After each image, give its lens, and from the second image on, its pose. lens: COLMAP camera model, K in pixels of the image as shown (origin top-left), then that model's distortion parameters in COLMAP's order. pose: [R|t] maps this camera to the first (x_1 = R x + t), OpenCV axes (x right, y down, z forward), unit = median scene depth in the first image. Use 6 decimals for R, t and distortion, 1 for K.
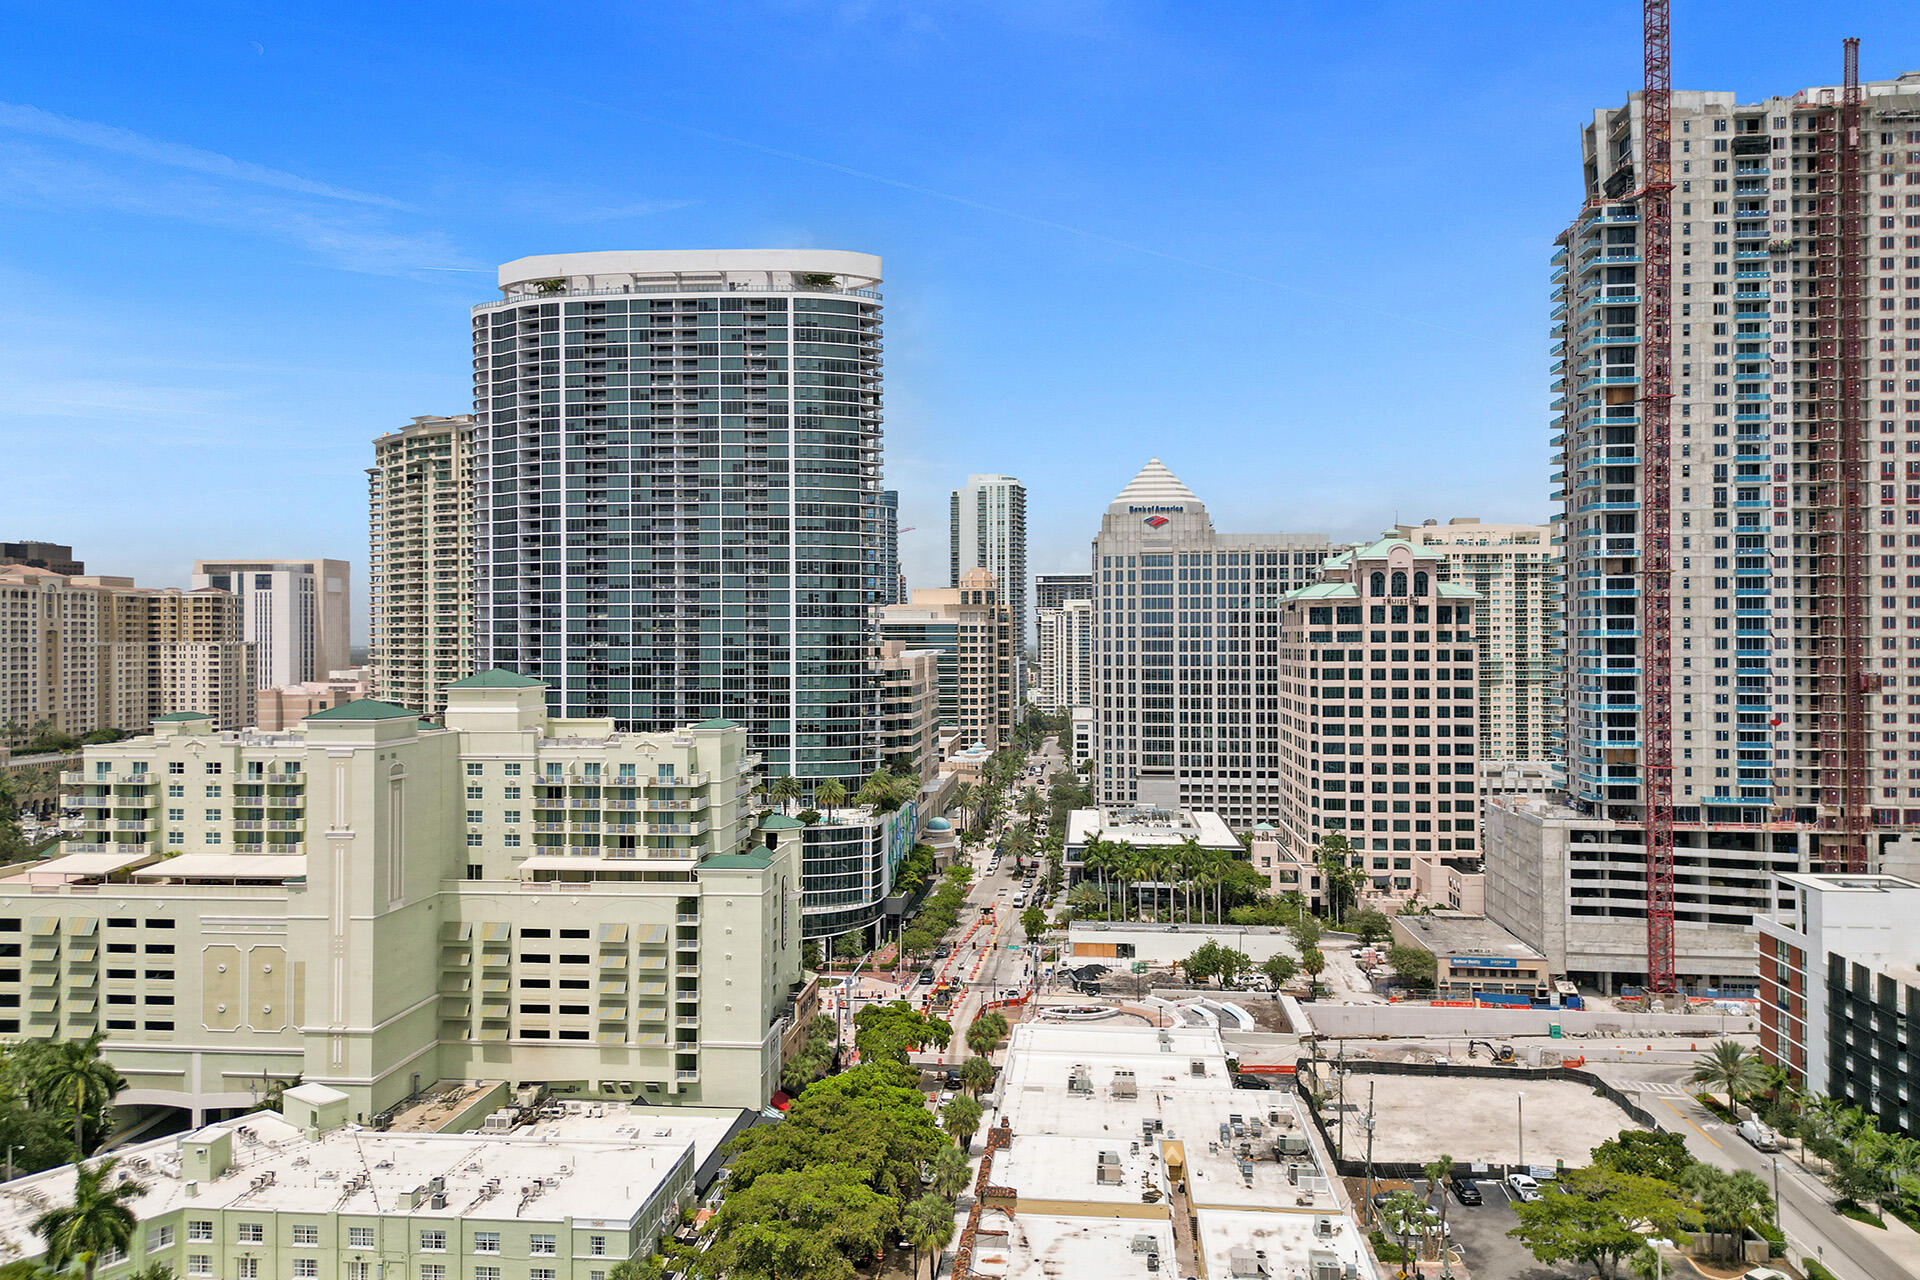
lens RADIAL K [[1380.5, 0, 957.7], [0, 1380.5, 640.0], [0, 0, 1]] dist [0.081395, -0.083747]
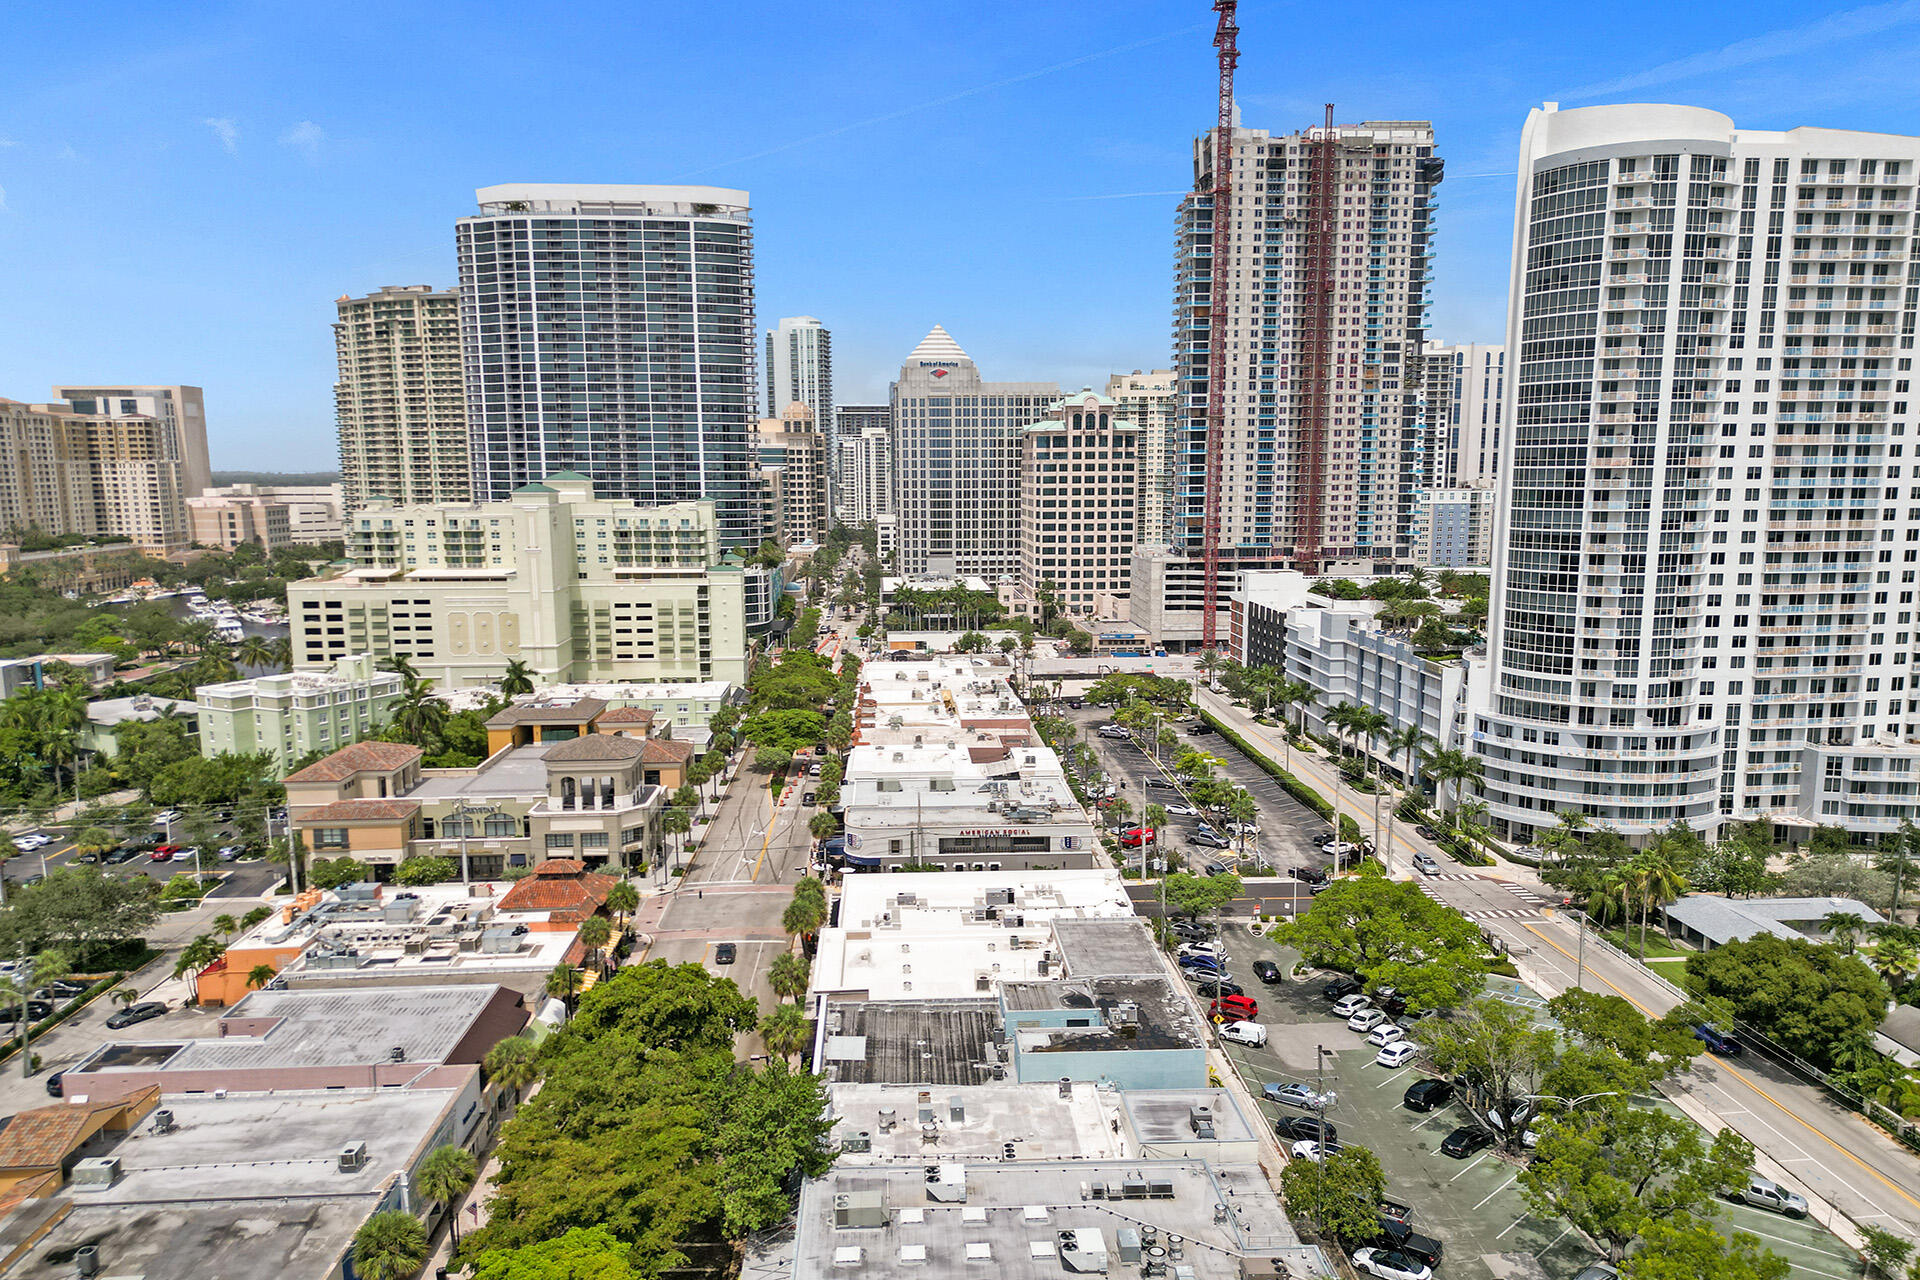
lens RADIAL K [[1379.4, 0, 959.0], [0, 1379.4, 674.4], [0, 0, 1]] dist [0.076917, -0.092972]
pose [[0.988034, -0.024600, 0.152259, -0.077331], [0.001820, 0.988989, 0.147978, 0.011344], [-0.154223, -0.145930, 0.977200, -0.562085]]
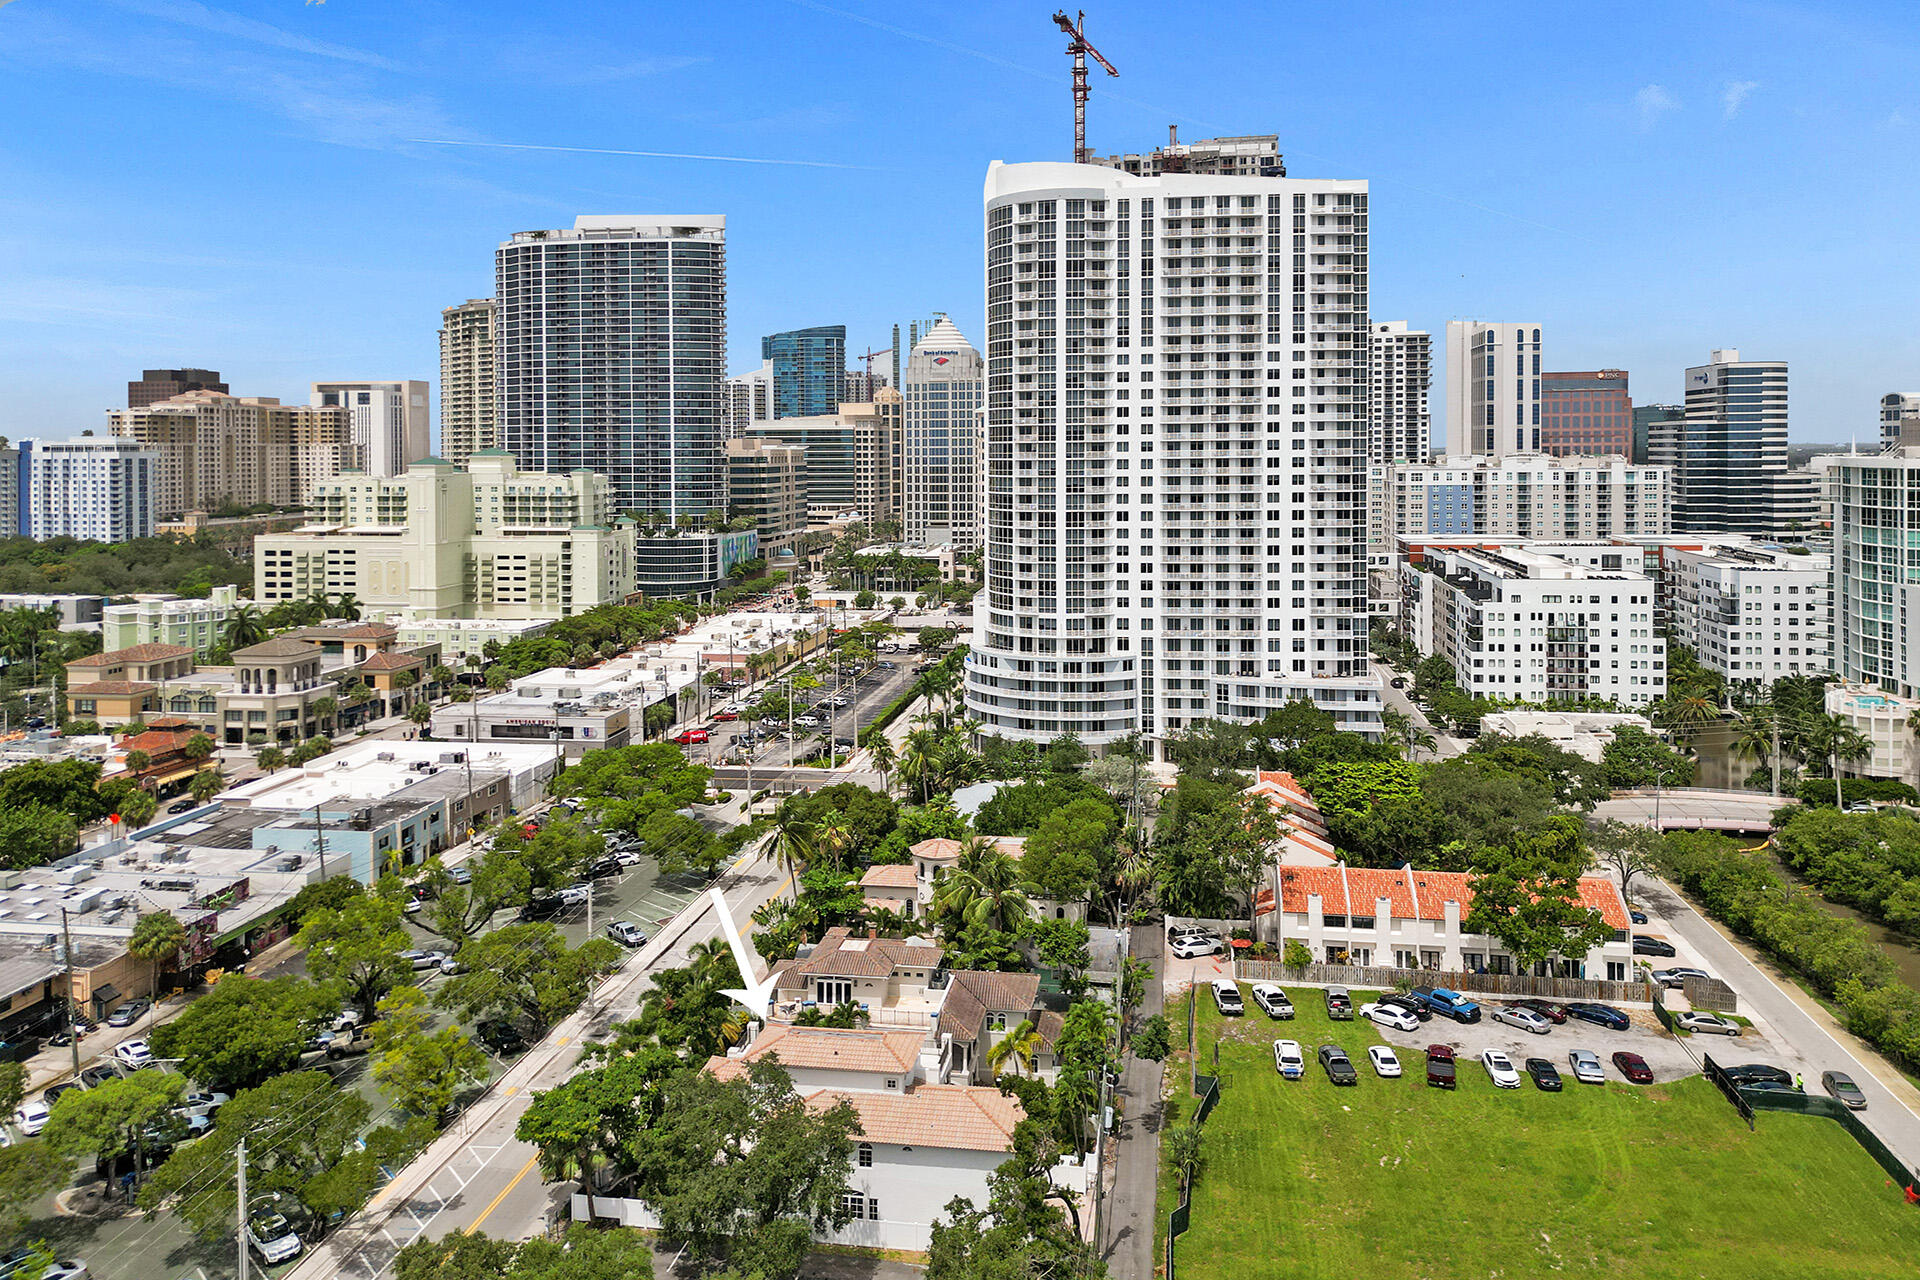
lens RADIAL K [[1441.2, 0, 955.3], [0, 1441.2, 477.1], [0, 0, 1]] dist [0.064614, -0.000798]
pose [[0.997859, -0.002233, -0.065368, 0.358962], [0.003464, 0.999818, 0.018737, 0.017837], [0.065314, -0.018924, 0.997685, -0.807974]]
